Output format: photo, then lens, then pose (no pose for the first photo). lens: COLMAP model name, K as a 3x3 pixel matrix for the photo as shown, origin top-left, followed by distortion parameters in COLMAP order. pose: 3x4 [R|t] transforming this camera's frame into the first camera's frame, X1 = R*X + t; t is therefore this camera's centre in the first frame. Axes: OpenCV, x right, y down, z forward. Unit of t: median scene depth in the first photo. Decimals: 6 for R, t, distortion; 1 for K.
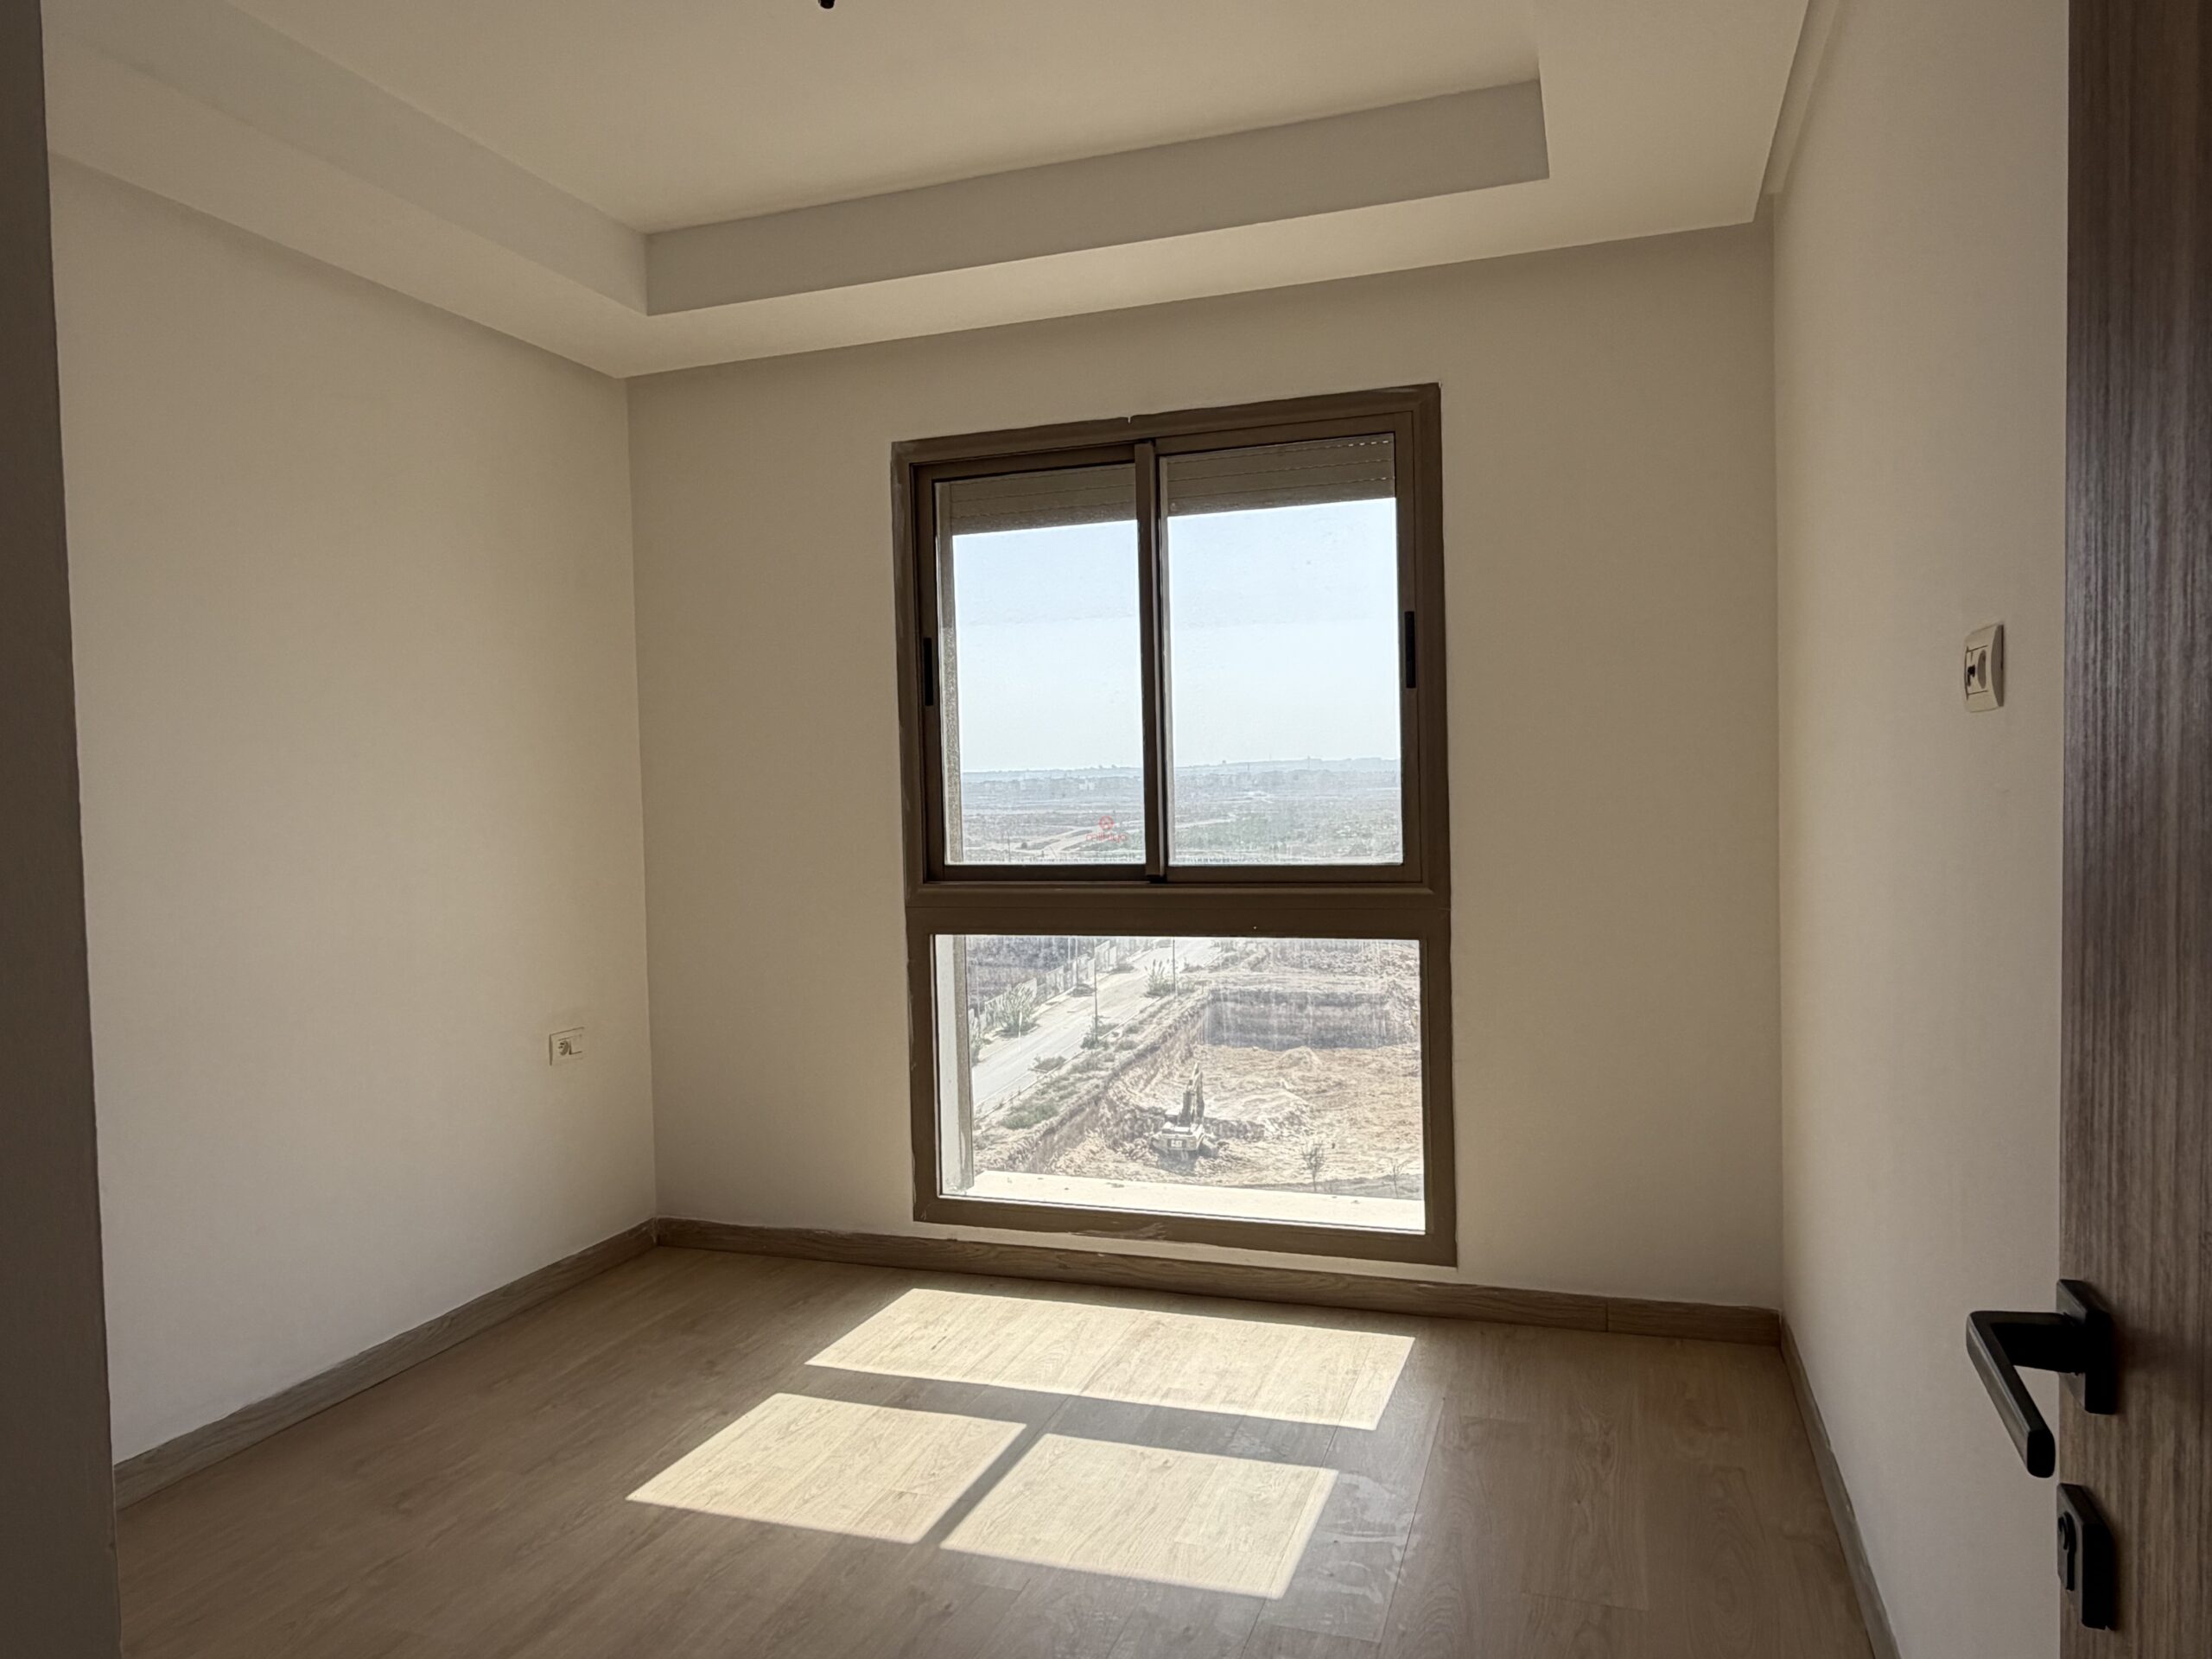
lens RADIAL K [[1449.5, 0, 1106.0], [0, 1449.5, 829.5], [0, 0, 1]] dist [-0.092260, -0.000058]
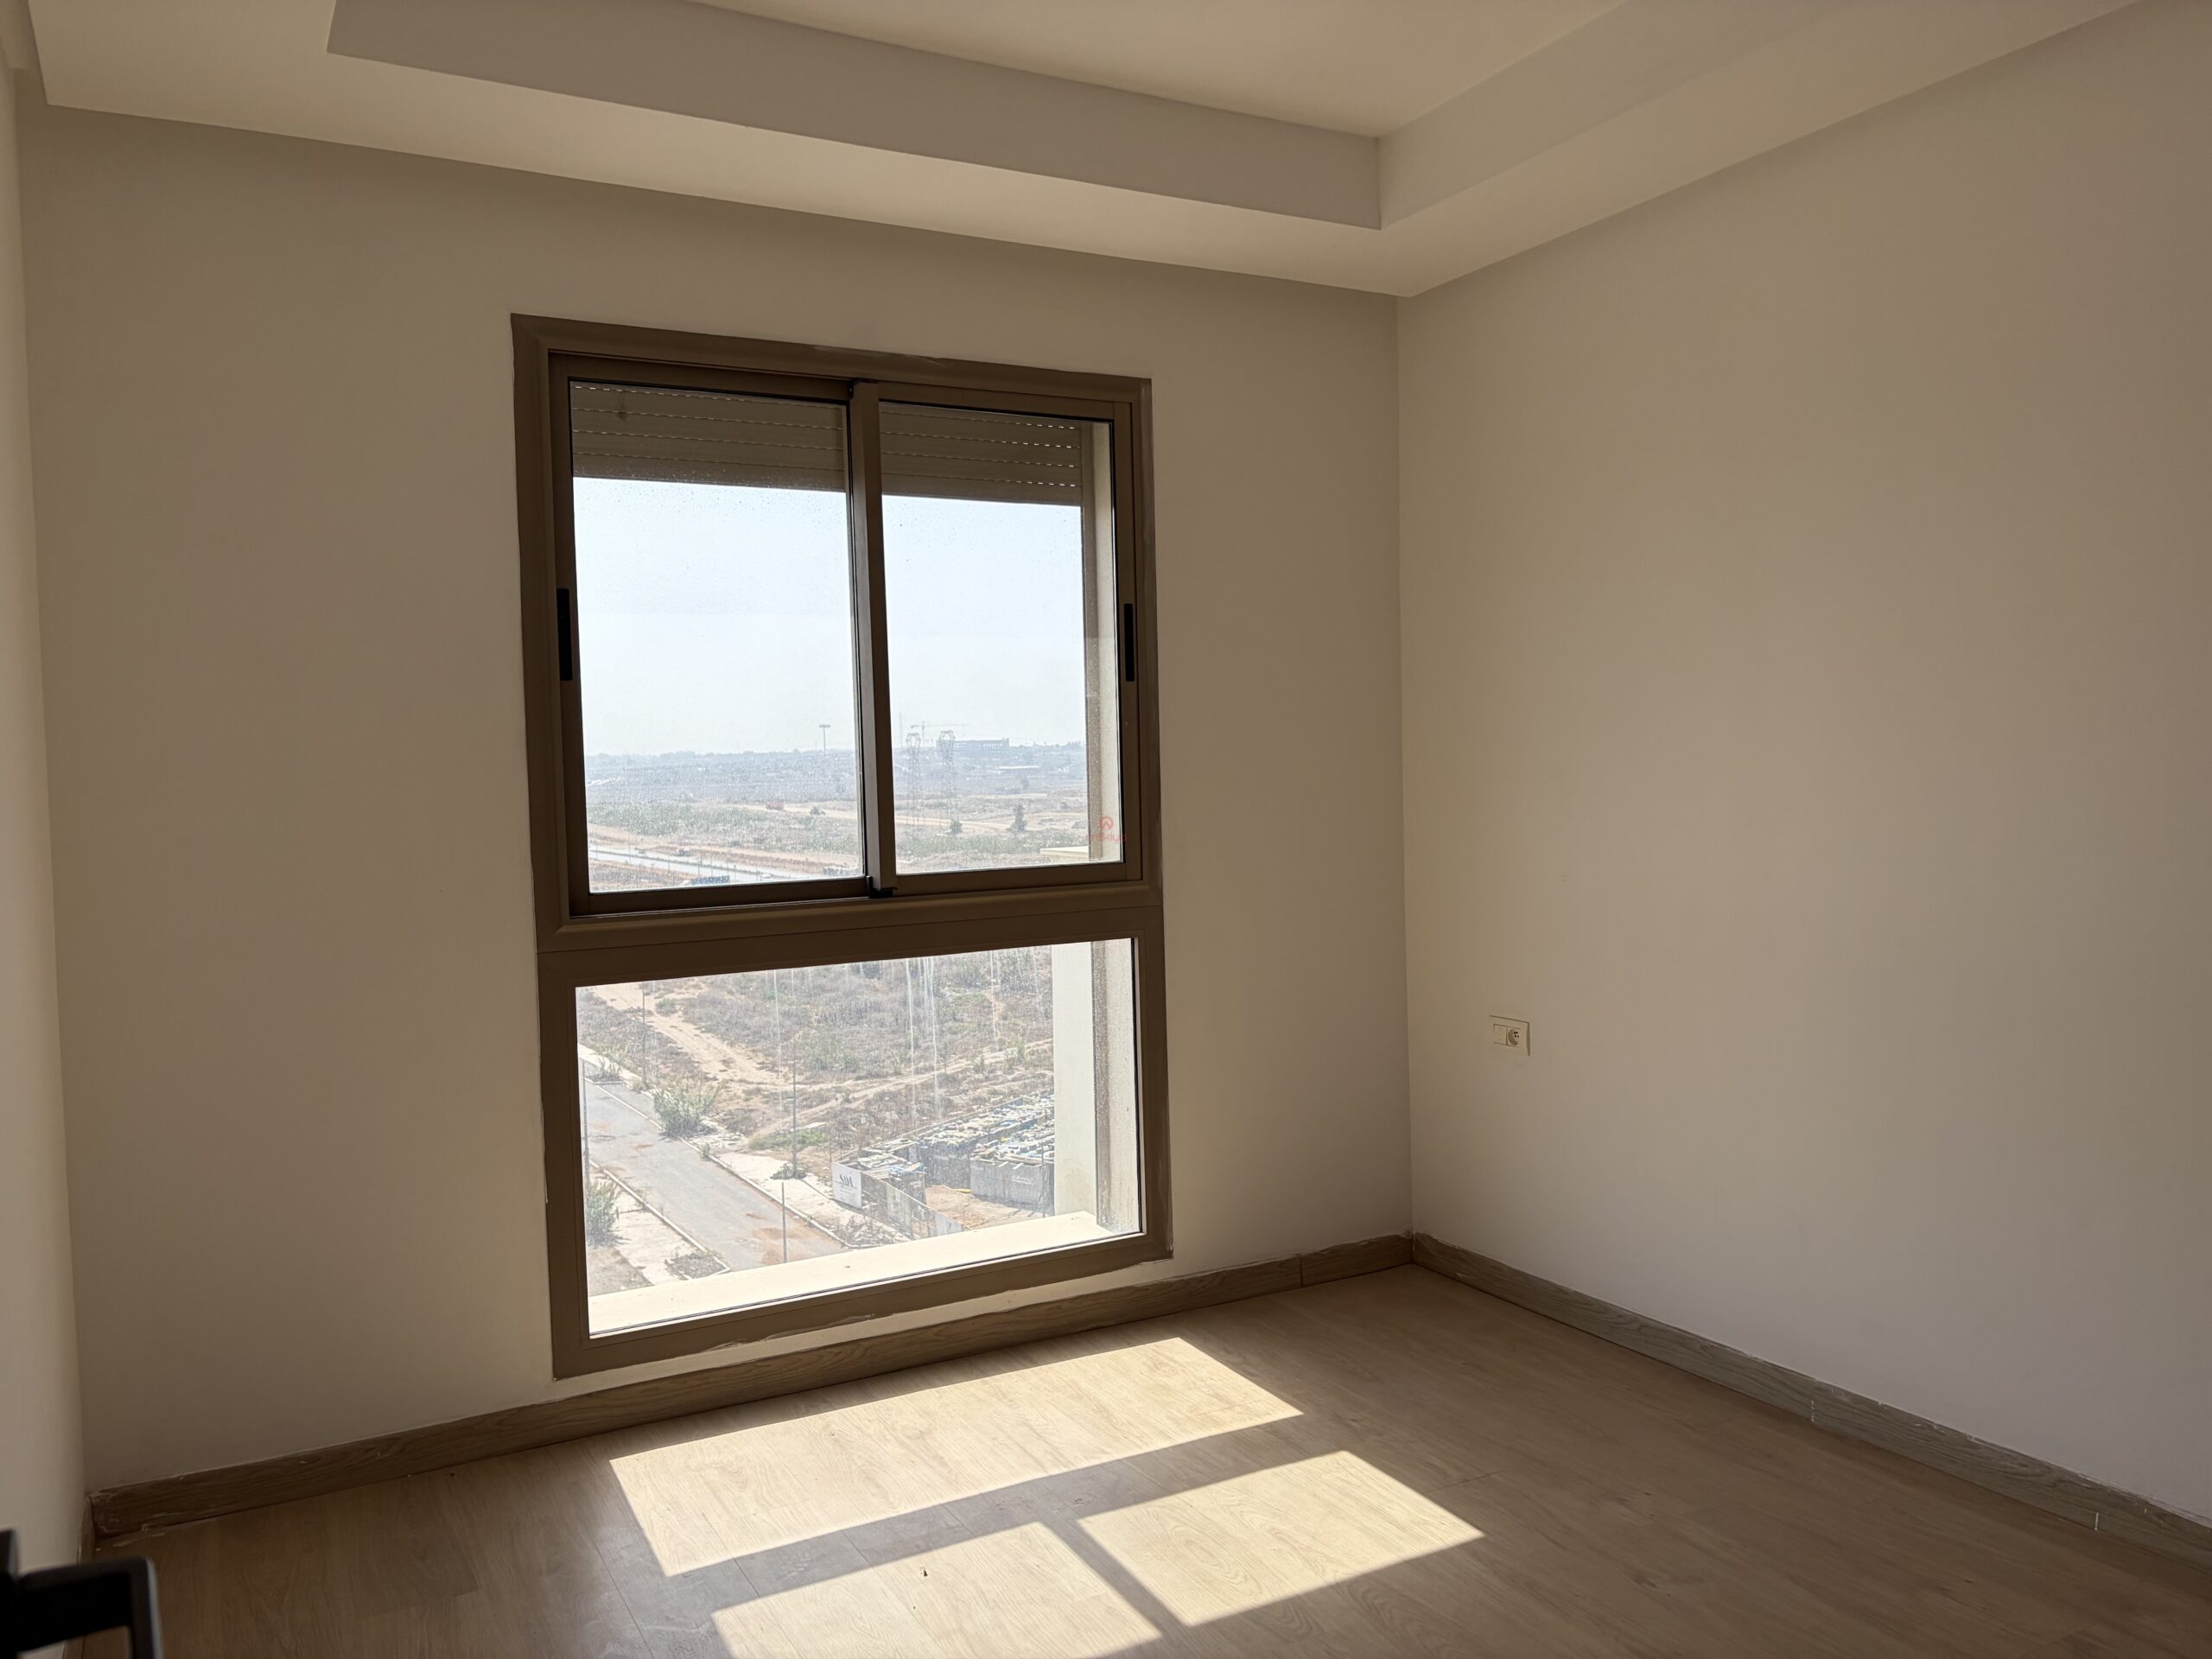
lens RADIAL K [[1638.2, 0, 1107.3], [0, 1638.2, 859.2], [0, 0, 1]] dist [0.065159, -0.000479]
pose [[0.683222, -0.033977, 0.729420, -0.596526], [0.038695, 0.999198, 0.010299, 0.009272], [-0.729185, 0.021188, 0.683989, 0.226994]]
